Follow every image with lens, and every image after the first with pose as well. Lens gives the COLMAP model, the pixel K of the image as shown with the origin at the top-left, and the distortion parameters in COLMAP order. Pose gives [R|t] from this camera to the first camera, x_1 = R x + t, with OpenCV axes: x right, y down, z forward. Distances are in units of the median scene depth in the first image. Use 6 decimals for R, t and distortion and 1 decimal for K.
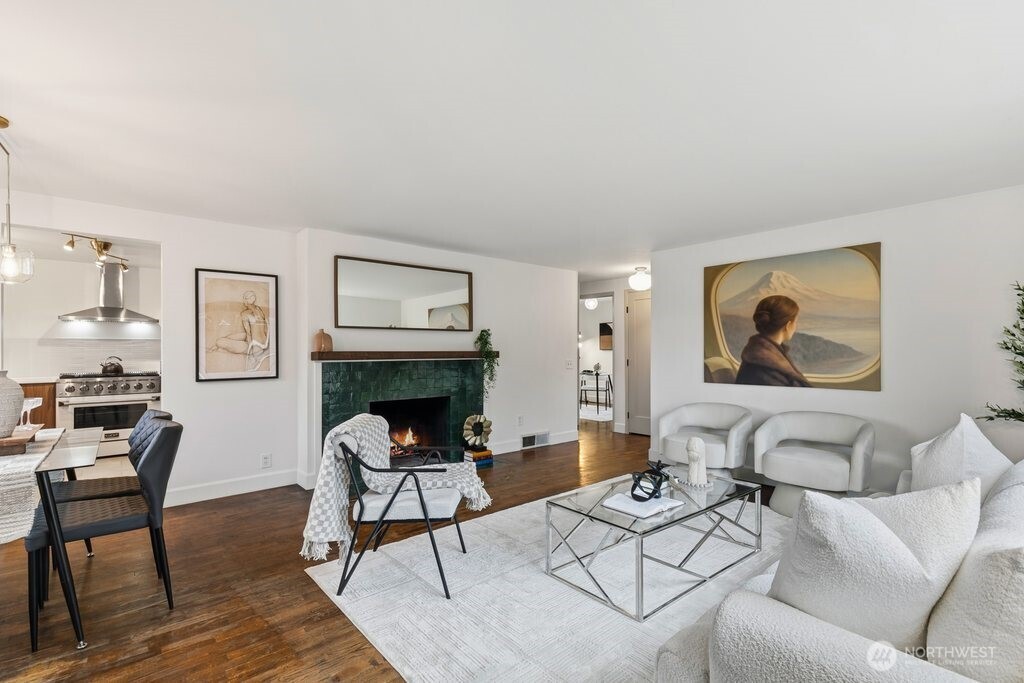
lens RADIAL K [[468.7, 0, 514.4], [0, 468.7, 347.7], [0, 0, 1]] dist [-0.000815, -0.000293]
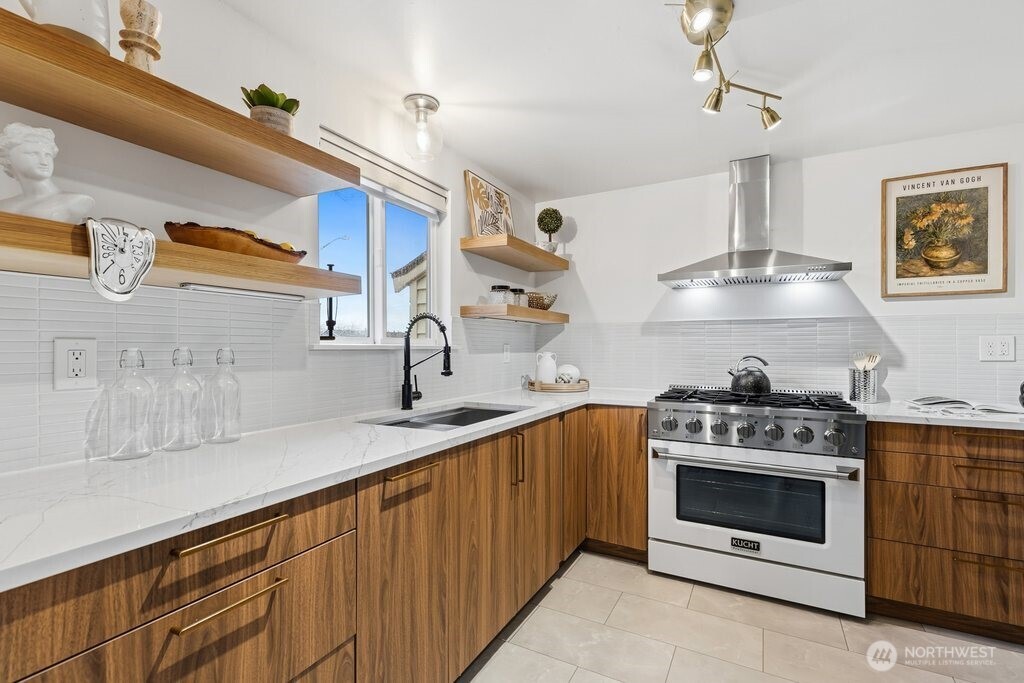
lens RADIAL K [[468.7, 0, 513.4], [0, 468.7, 347.0], [0, 0, 1]] dist [-0.000815, -0.000293]
pose [[0.341470, 0.003662, -0.939886, -0.541982], [0.003304, 0.999982, 0.005097, 0.008175], [0.939887, -0.004845, 0.341452, 0.668704]]
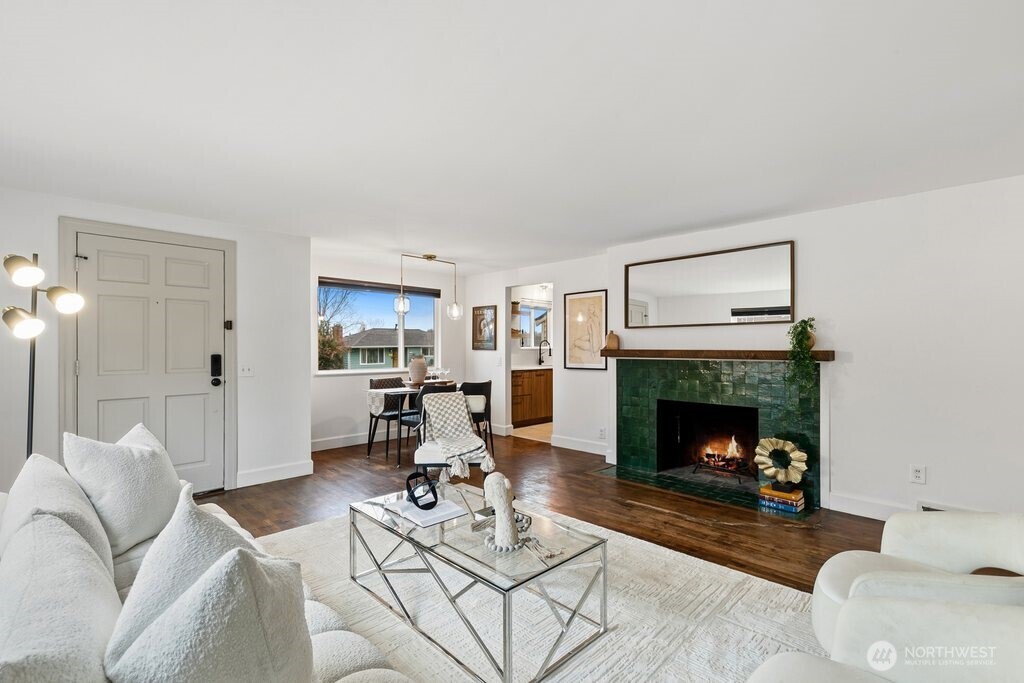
lens RADIAL K [[468.7, 0, 514.1], [0, 468.7, 347.0], [0, 0, 1]] dist [-0.000815, -0.000293]
pose [[0.070935, 0.005918, -0.997463, 0.592897], [0.006872, 0.999956, 0.006422, -0.005845], [0.997457, -0.007310, 0.070891, 0.525586]]
